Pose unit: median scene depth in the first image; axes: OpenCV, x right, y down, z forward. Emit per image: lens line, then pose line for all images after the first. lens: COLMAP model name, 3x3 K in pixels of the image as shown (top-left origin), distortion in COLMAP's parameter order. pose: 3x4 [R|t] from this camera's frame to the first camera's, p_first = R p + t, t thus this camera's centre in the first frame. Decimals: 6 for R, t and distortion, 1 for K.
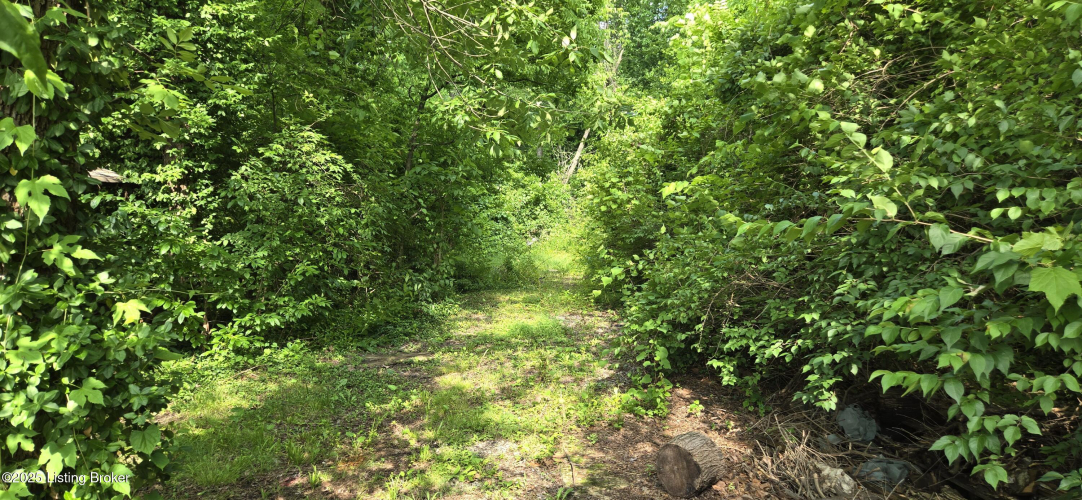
lens RADIAL K [[698.5, 0, 563.9], [0, 698.5, 251.5], [0, 0, 1]] dist [0.032000, -0.035223]
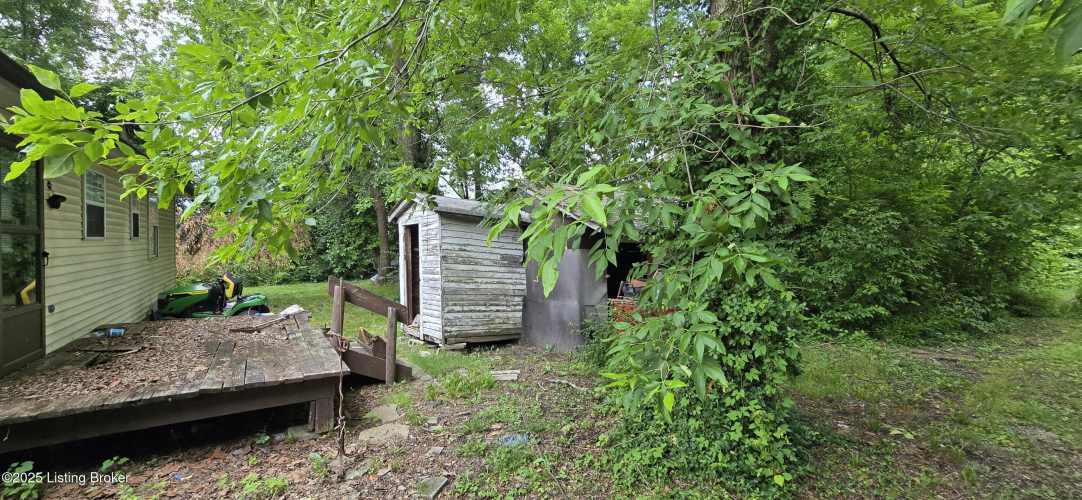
lens RADIAL K [[440.3, 0, 546.2], [0, 440.3, 251.6], [0, 0, 1]] dist [-0.001799, 0.000193]
pose [[0.553397, 0.011252, -0.832841, 0.055356], [-0.048558, 0.998644, -0.018773, 0.000687], [0.831501, 0.050830, 0.553193, -0.167166]]
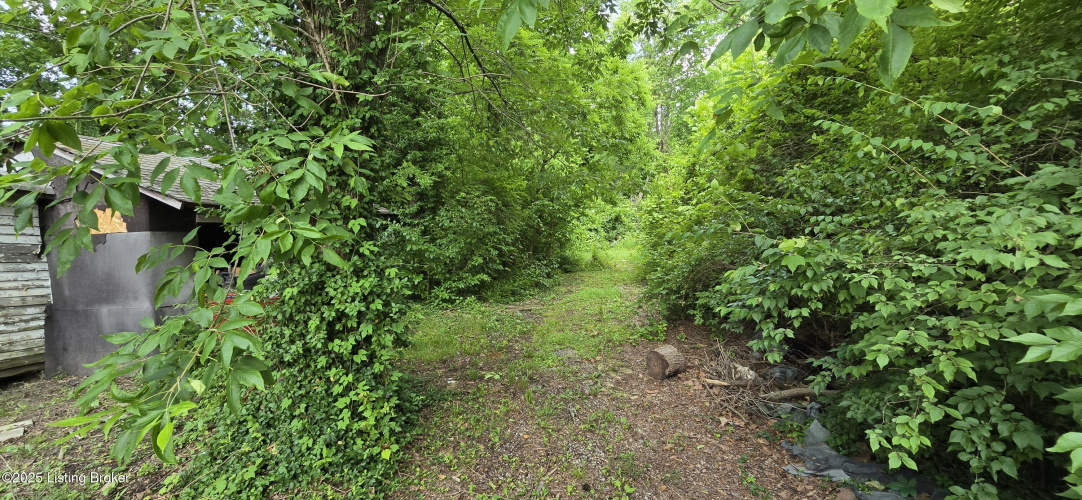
lens RADIAL K [[440.3, 0, 546.2], [0, 440.3, 251.6], [0, 0, 1]] dist [-0.001799, 0.000193]
pose [[0.975775, 0.002037, -0.218767, 0.076017], [-0.001053, 0.999989, 0.004616, 0.001539], [0.218774, -0.004274, 0.975766, -0.118437]]
